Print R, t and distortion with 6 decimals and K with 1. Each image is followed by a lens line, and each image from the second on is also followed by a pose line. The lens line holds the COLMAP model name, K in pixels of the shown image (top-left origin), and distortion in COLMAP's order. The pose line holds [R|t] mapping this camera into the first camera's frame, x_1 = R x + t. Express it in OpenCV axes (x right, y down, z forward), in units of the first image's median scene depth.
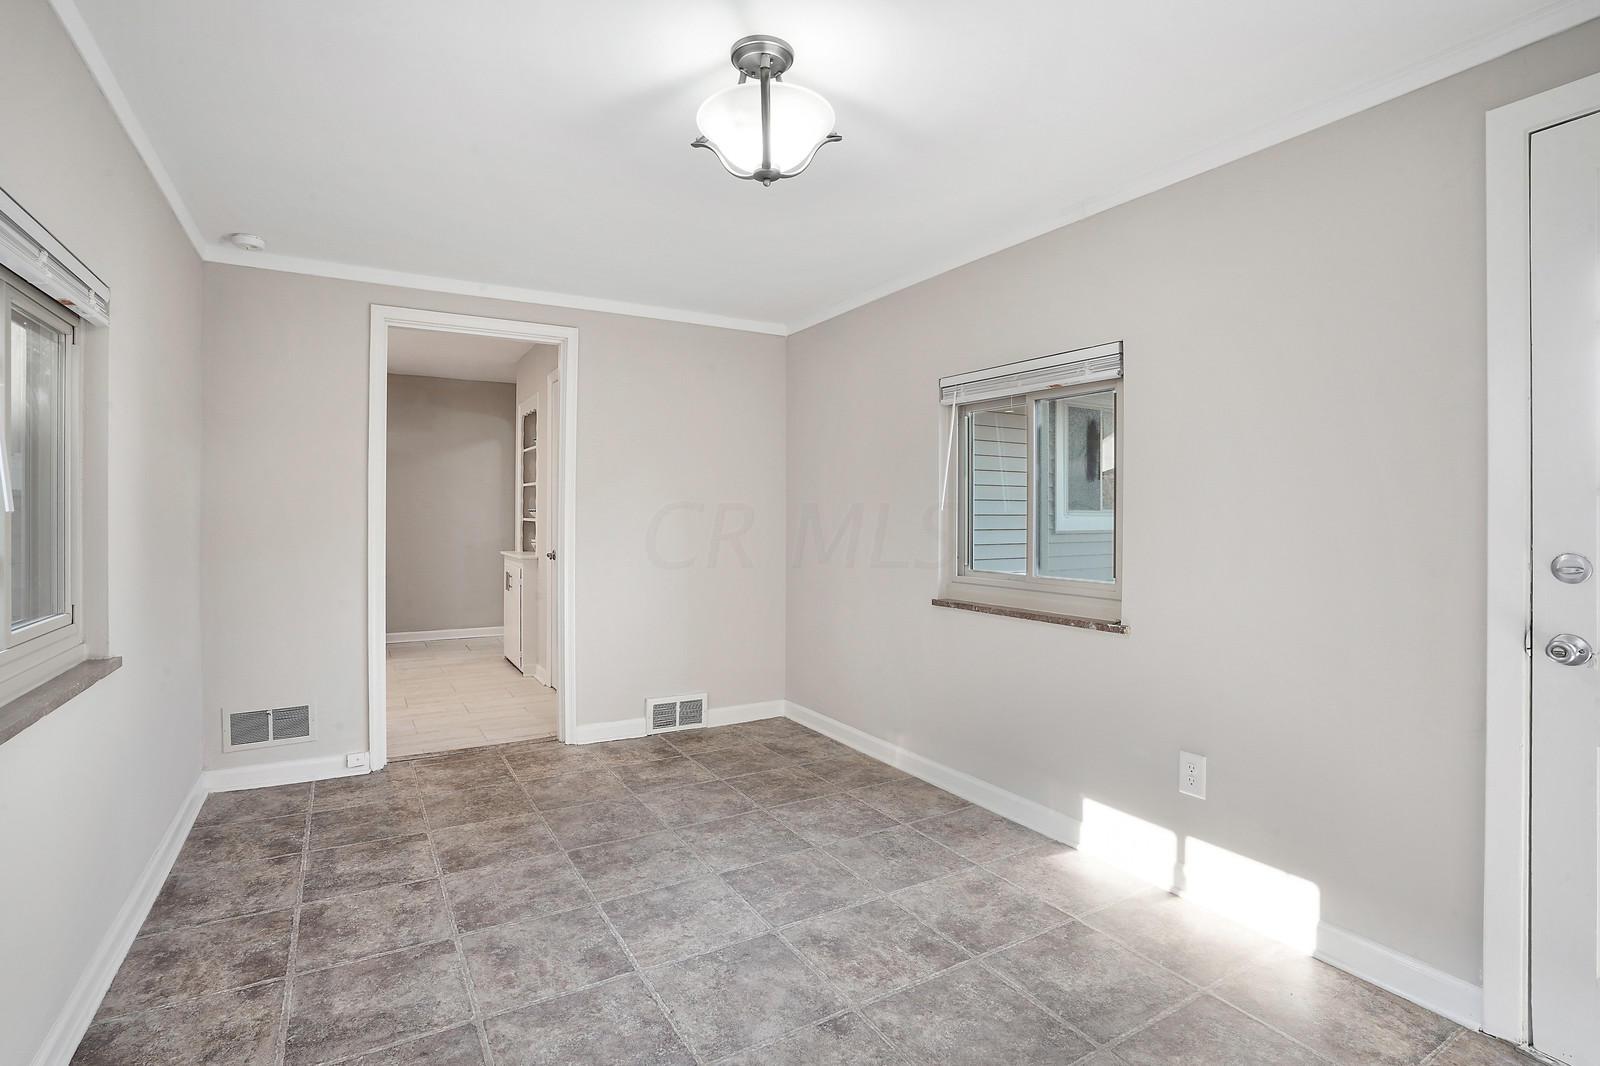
lens RADIAL K [[749.4, 0, 784.8], [0, 749.4, 513.3], [0, 0, 1]] dist [-0.043429, 0.016650]
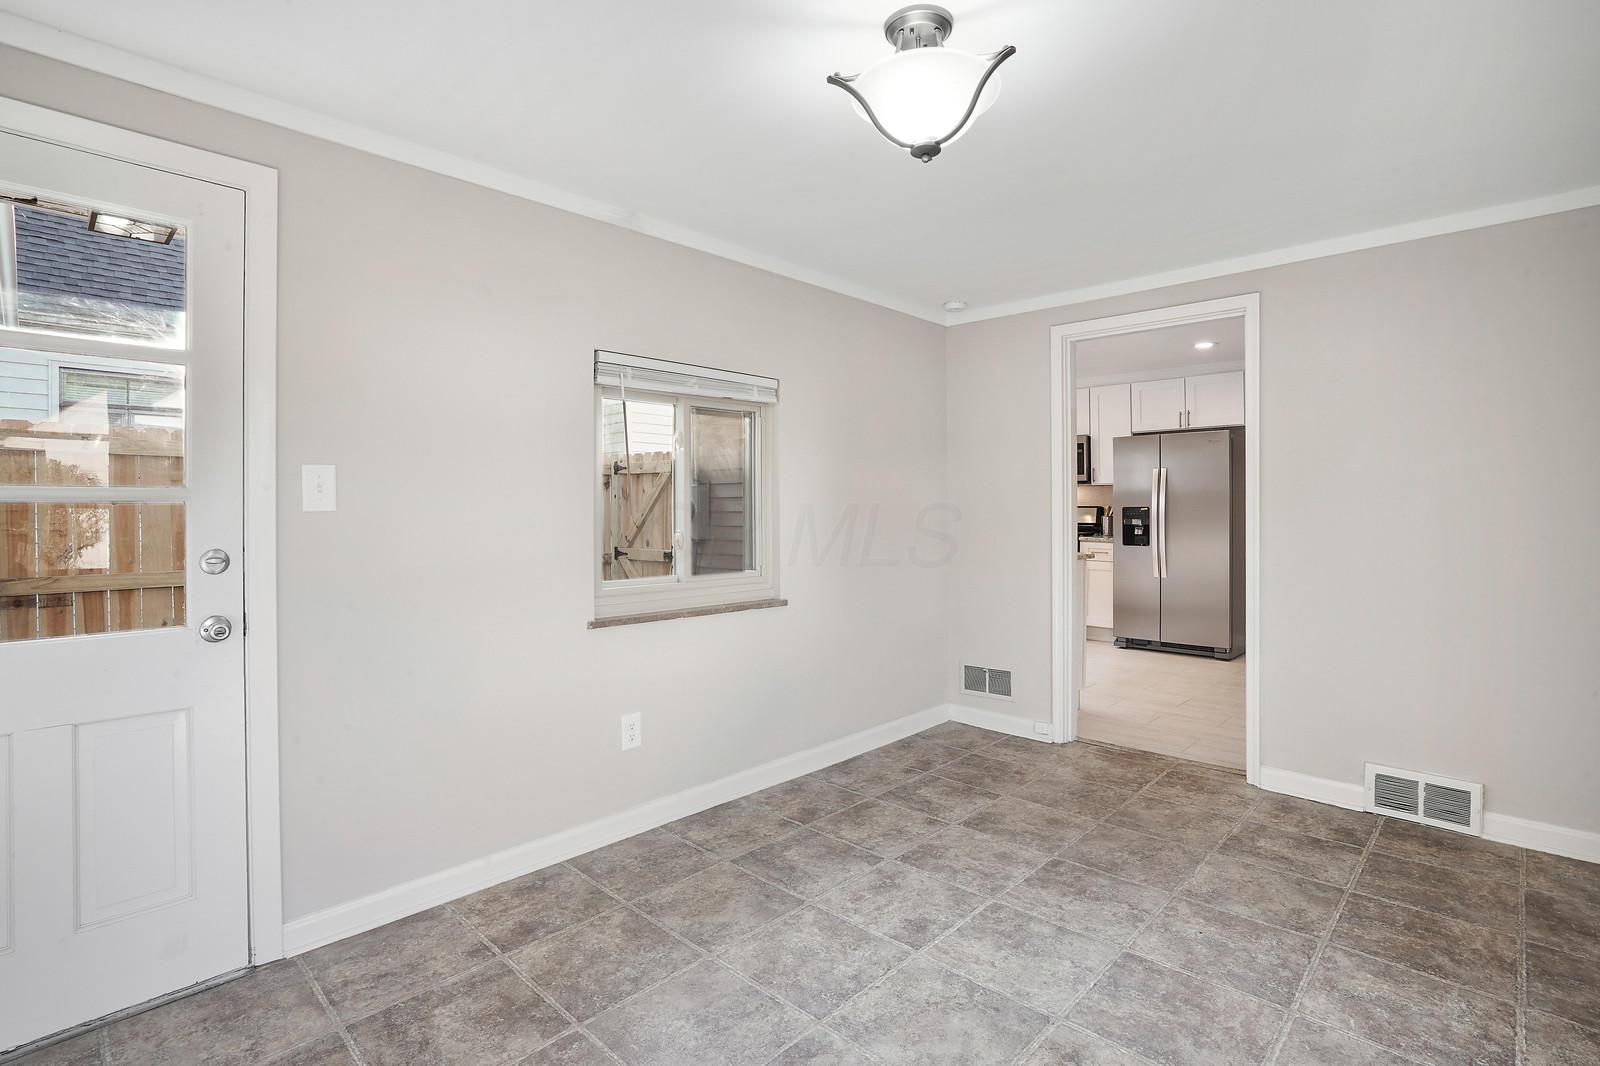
lens RADIAL K [[749.4, 0, 784.8], [0, 749.4, 513.3], [0, 0, 1]] dist [-0.043429, 0.016650]
pose [[0.290742, -0.001162, -0.956801, 0.473138], [0.004403, 0.999990, 0.000124, -0.001127], [0.956791, -0.004249, 0.290744, 0.328358]]
